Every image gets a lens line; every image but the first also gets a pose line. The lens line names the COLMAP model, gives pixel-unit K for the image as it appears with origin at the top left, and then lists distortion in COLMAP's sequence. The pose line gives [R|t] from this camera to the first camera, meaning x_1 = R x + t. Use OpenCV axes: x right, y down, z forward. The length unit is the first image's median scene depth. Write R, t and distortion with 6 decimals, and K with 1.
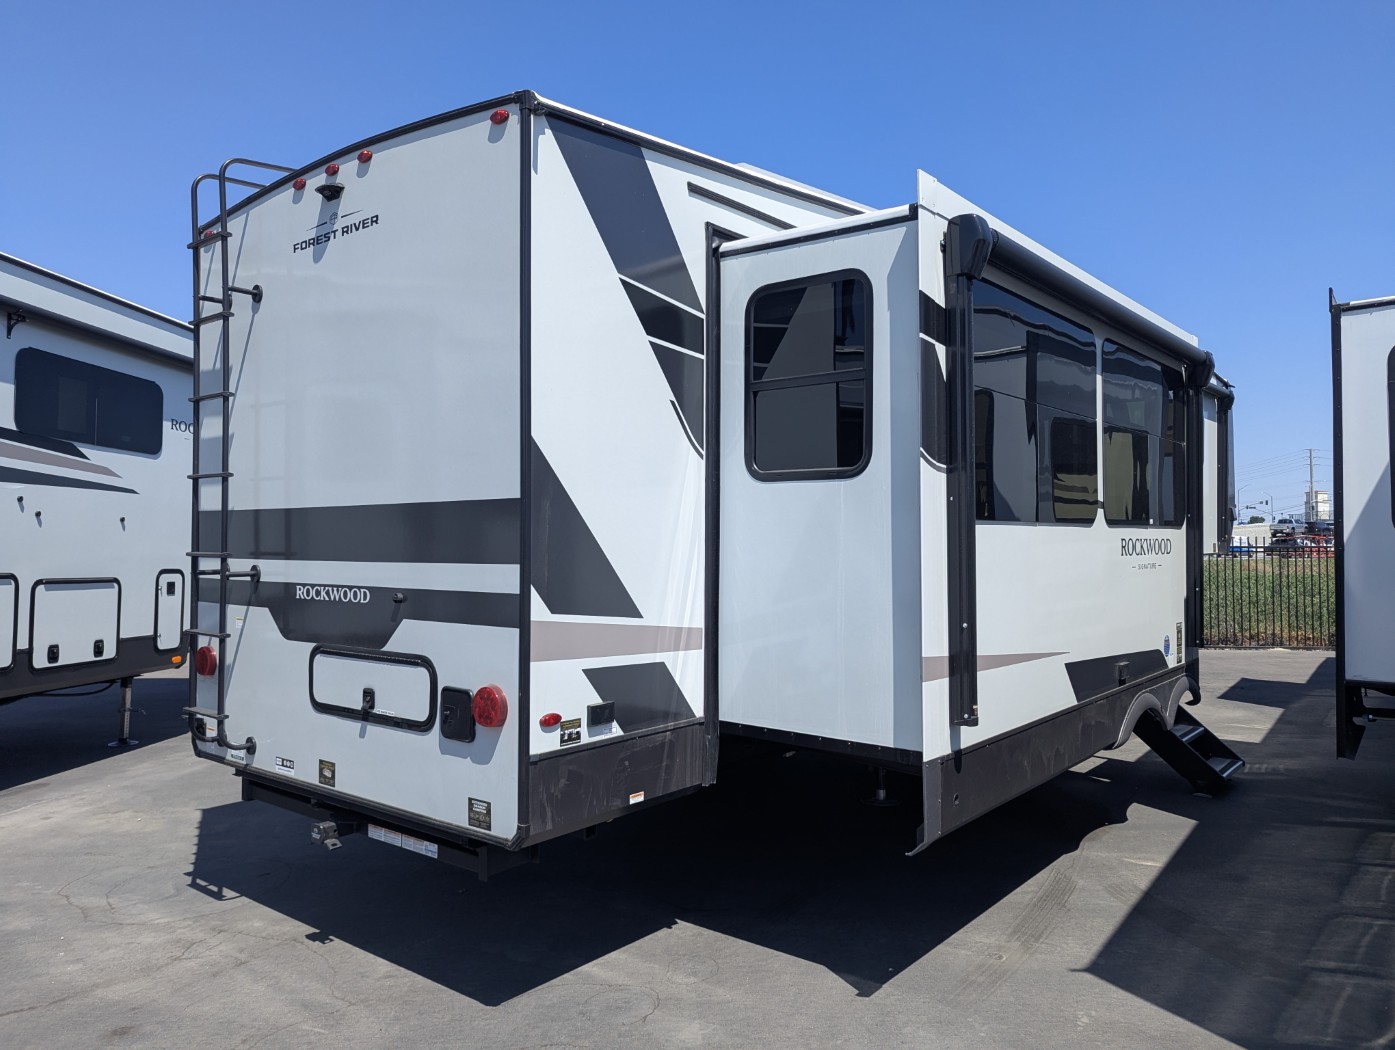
lens RADIAL K [[989.6, 0, 701.0], [0, 989.6, 520.6], [0, 0, 1]] dist [0.040851, -0.012521]
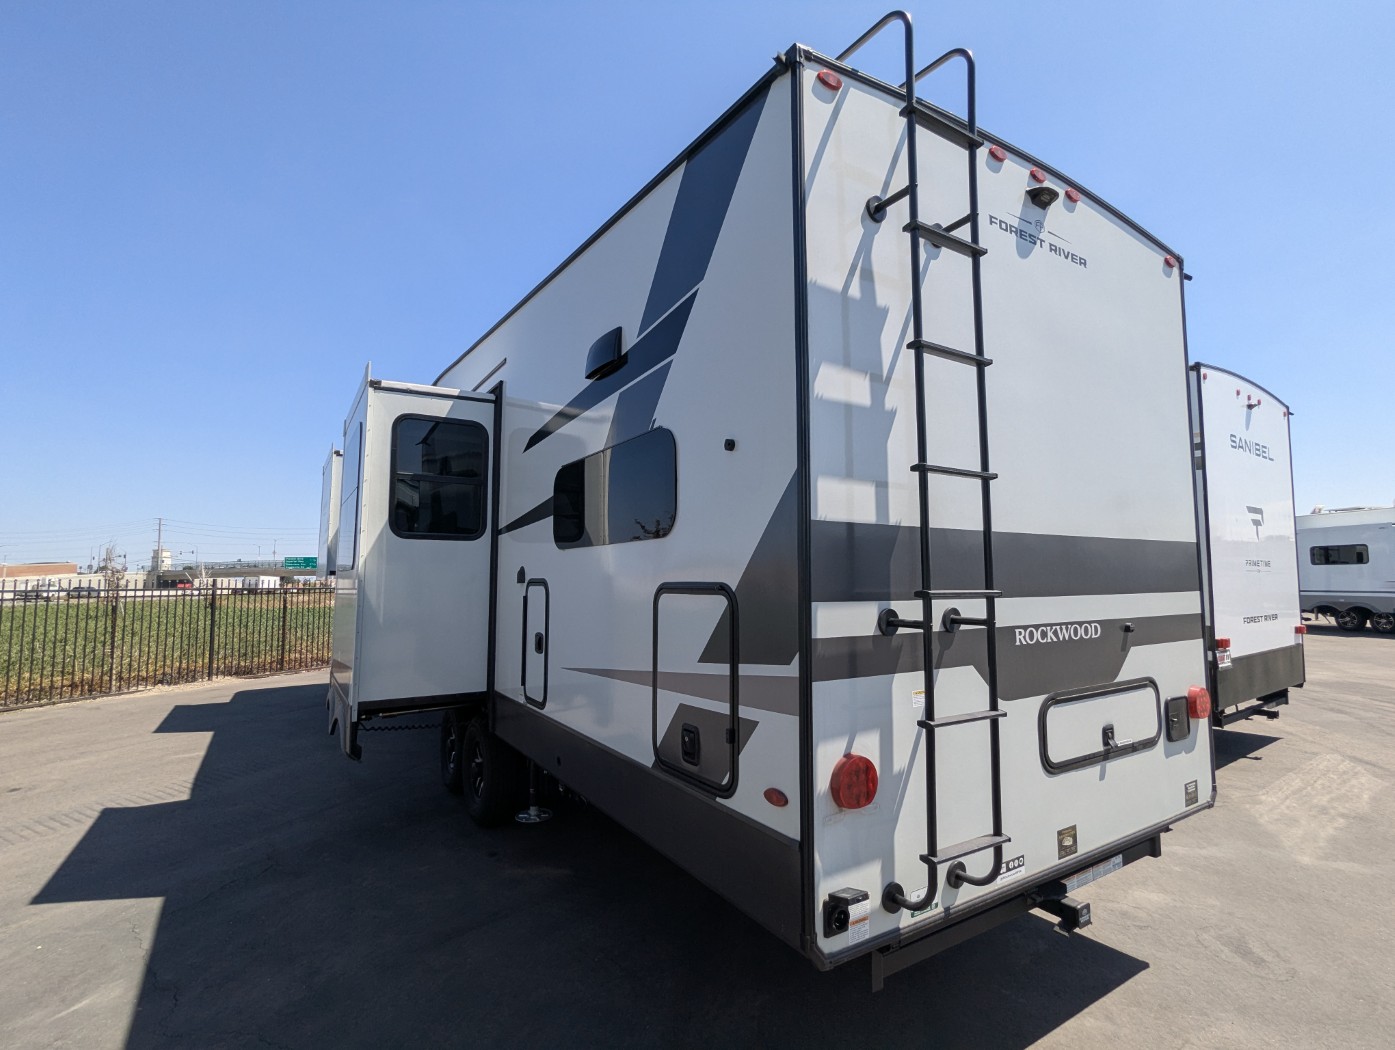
lens RADIAL K [[662.4, 0, 700.0], [0, 662.4, 529.6], [0, 0, 1]] dist [-0.003256, 0.002573]
pose [[0.316669, 0.071627, 0.945828, -1.031060], [-0.011174, 0.997357, -0.071788, 0.027169], [-0.948470, 0.012164, 0.316632, 1.108562]]
